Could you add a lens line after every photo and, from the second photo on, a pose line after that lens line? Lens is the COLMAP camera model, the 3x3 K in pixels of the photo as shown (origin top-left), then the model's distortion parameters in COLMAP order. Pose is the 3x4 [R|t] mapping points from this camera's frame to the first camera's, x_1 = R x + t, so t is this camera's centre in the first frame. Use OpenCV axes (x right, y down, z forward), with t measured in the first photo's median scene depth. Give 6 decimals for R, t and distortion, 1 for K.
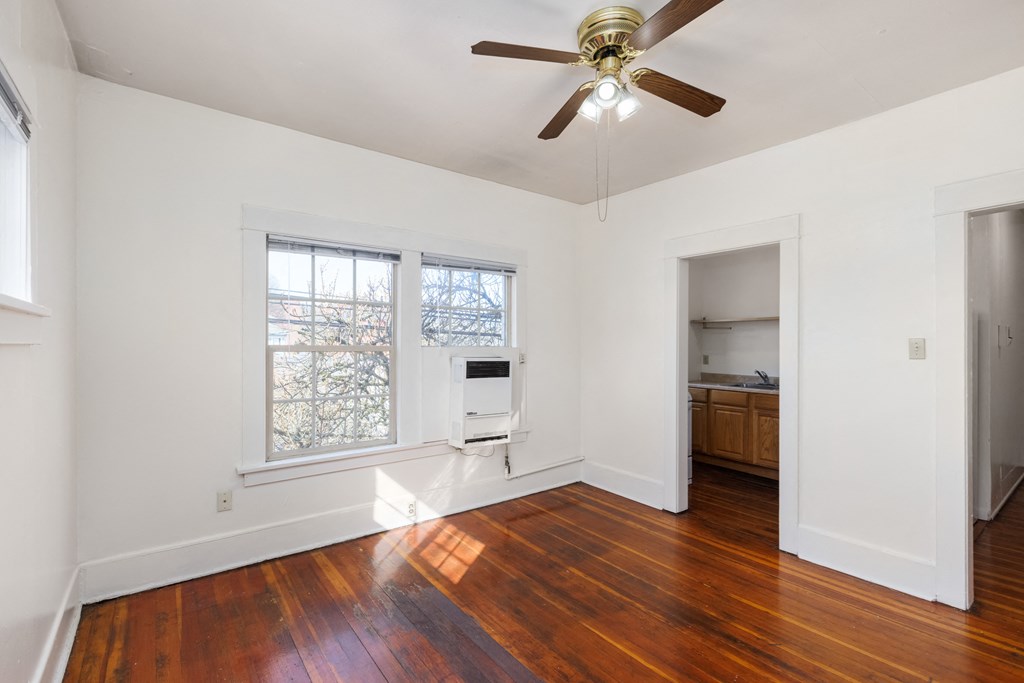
lens RADIAL K [[480.1, 0, 509.6], [0, 480.1, 347.2], [0, 0, 1]] dist [-0.000934, -0.000139]
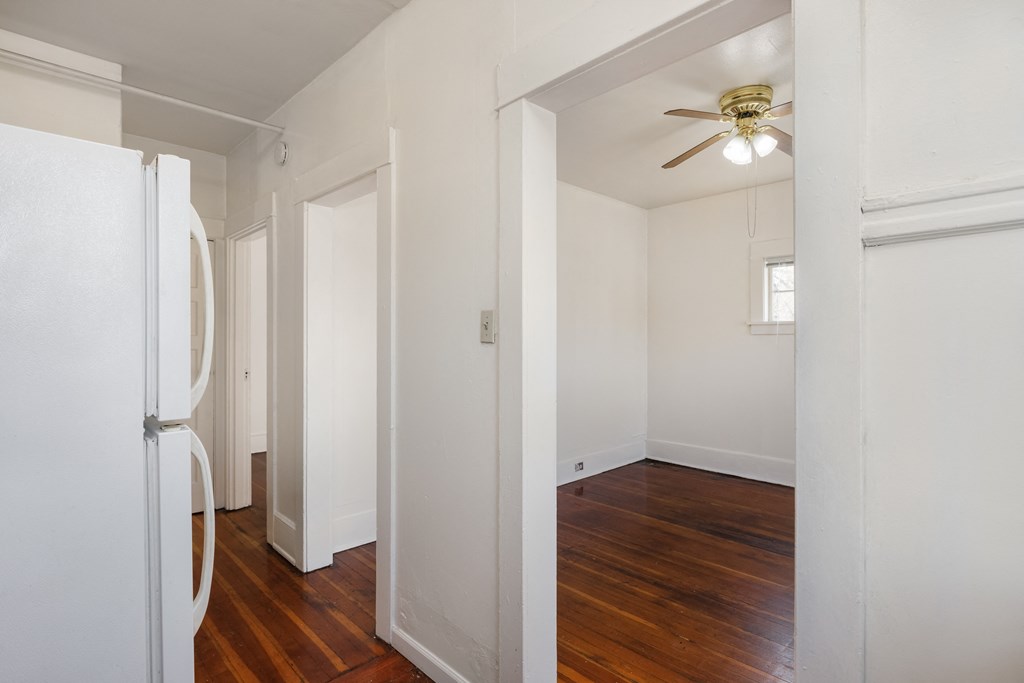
lens RADIAL K [[523.1, 0, 512.0], [0, 523.1, 341.5], [0, 0, 1]] dist [-0.001180, -0.000139]
pose [[-0.991610, -0.000351, -0.129269, 0.672335], [-0.000801, 0.999994, 0.003431, 0.013733], [0.129267, 0.003506, -0.991604, 1.518258]]
